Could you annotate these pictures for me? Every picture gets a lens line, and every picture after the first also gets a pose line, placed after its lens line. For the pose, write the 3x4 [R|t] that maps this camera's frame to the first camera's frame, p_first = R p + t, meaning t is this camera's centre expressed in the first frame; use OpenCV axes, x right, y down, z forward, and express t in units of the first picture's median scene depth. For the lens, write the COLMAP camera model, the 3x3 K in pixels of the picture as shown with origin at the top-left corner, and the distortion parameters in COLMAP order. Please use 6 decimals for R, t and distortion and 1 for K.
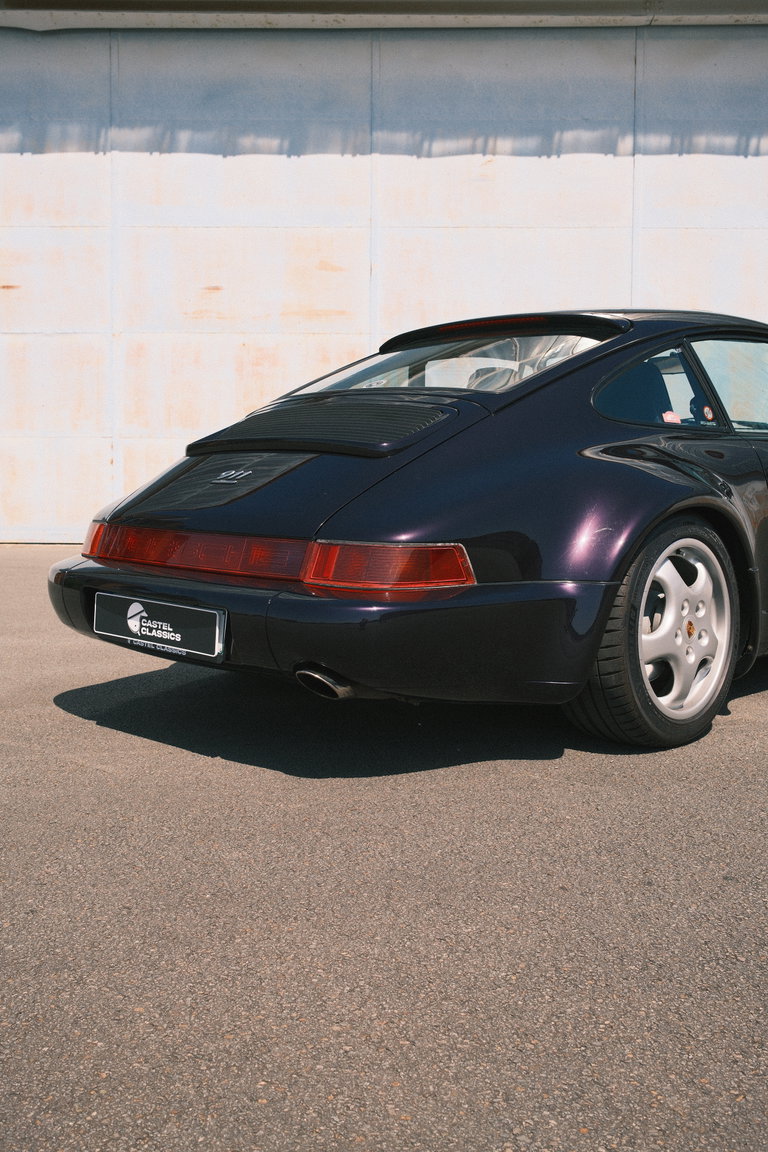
lens RADIAL K [[1193.1, 0, 369.0], [0, 1193.1, 570.6], [0, 0, 1]] dist [-0.052259, 0.131947]
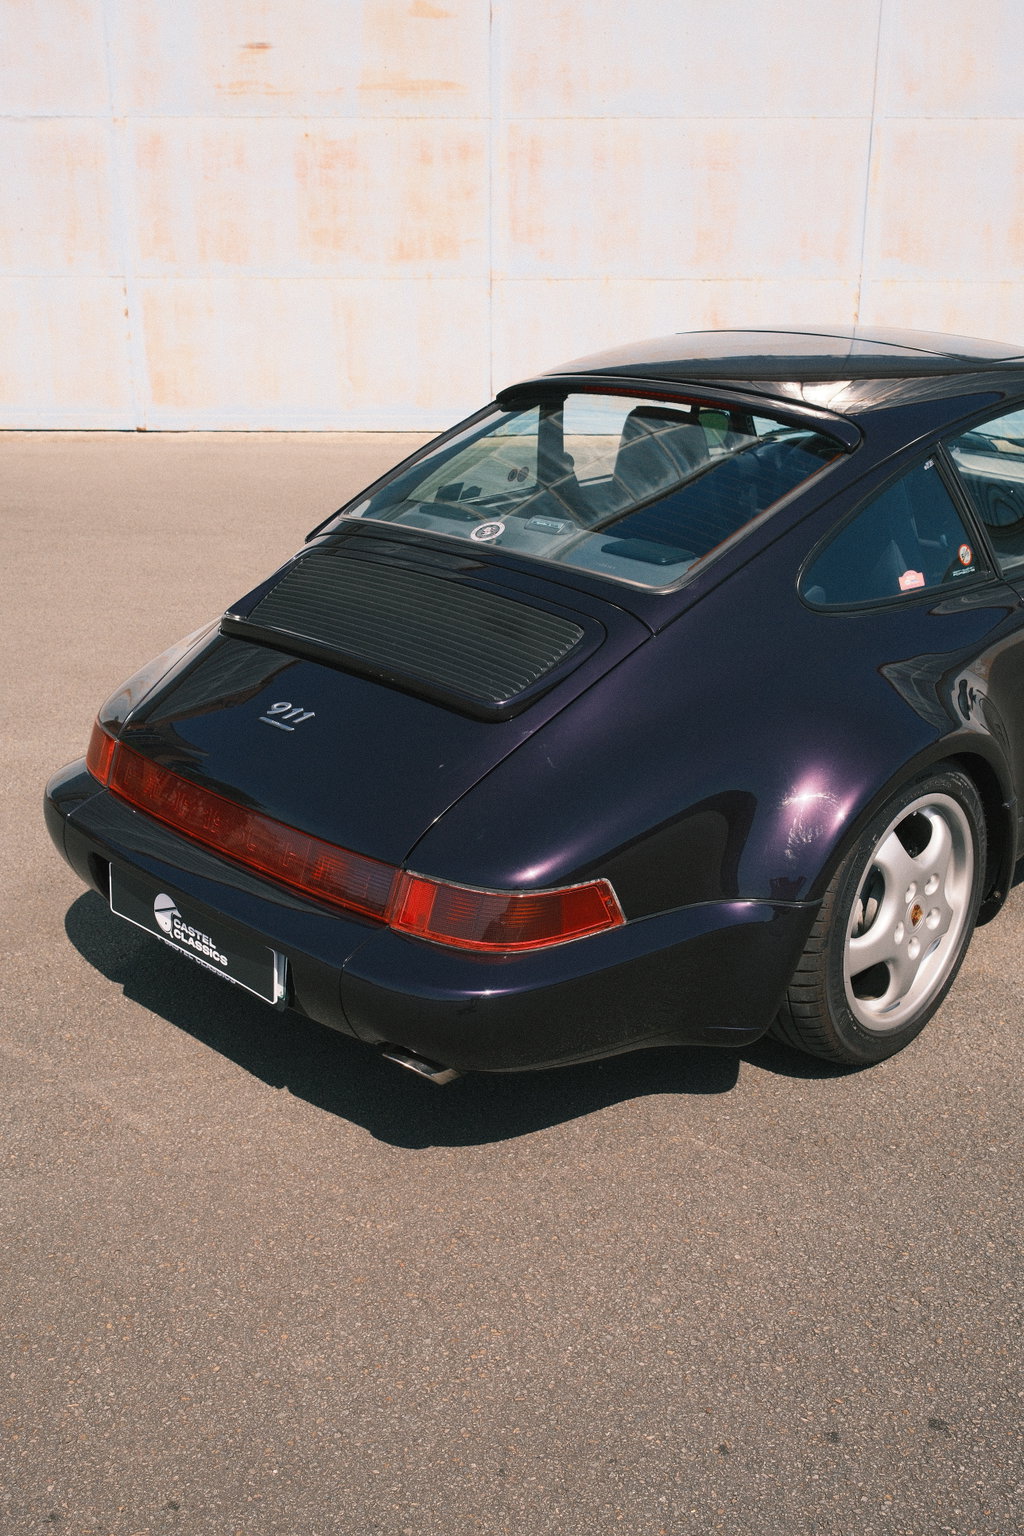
lens RADIAL K [[1590.8, 0, 492.0], [0, 1590.8, 760.9], [0, 0, 1]] dist [-0.052259, 0.131947]
pose [[0.999965, -0.006944, -0.004573, 0.011933], [0.007940, 0.960691, 0.277507, -0.325209], [0.002466, -0.277534, 0.960713, 0.081156]]
